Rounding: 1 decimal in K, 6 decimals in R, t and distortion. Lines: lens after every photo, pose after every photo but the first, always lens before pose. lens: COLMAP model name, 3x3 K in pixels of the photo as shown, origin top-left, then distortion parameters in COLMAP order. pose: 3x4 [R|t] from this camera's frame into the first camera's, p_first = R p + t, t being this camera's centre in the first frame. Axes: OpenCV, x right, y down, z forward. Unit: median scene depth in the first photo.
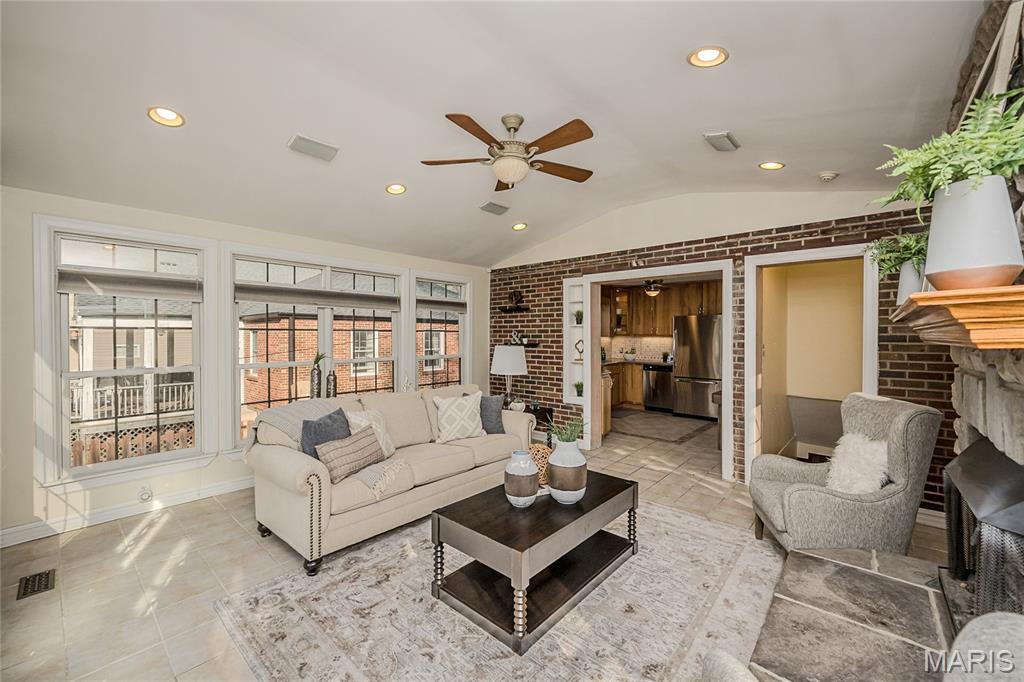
lens RADIAL K [[409.6, 0, 508.1], [0, 409.6, 337.6], [0, 0, 1]] dist [0.006006, 0.001460]
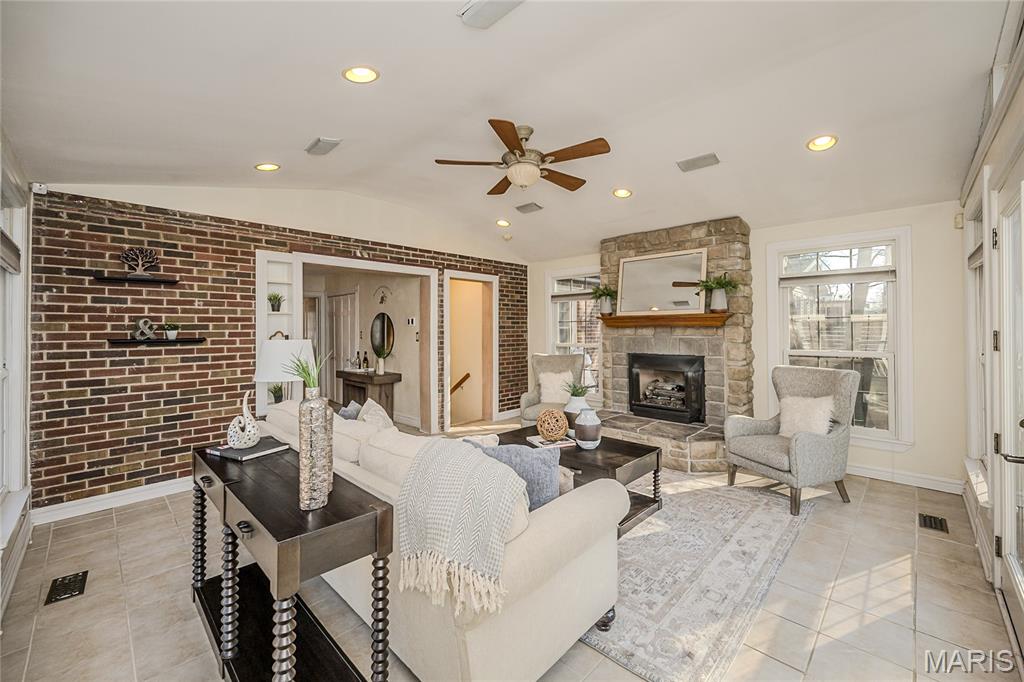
lens RADIAL K [[409.6, 0, 506.5], [0, 409.6, 325.4], [0, 0, 1]] dist [0.006006, 0.001460]
pose [[0.063104, 0.006103, 0.997988, -0.606679], [0.011433, 0.999911, -0.006838, 0.004857], [-0.997941, 0.011842, 0.063028, 0.528503]]
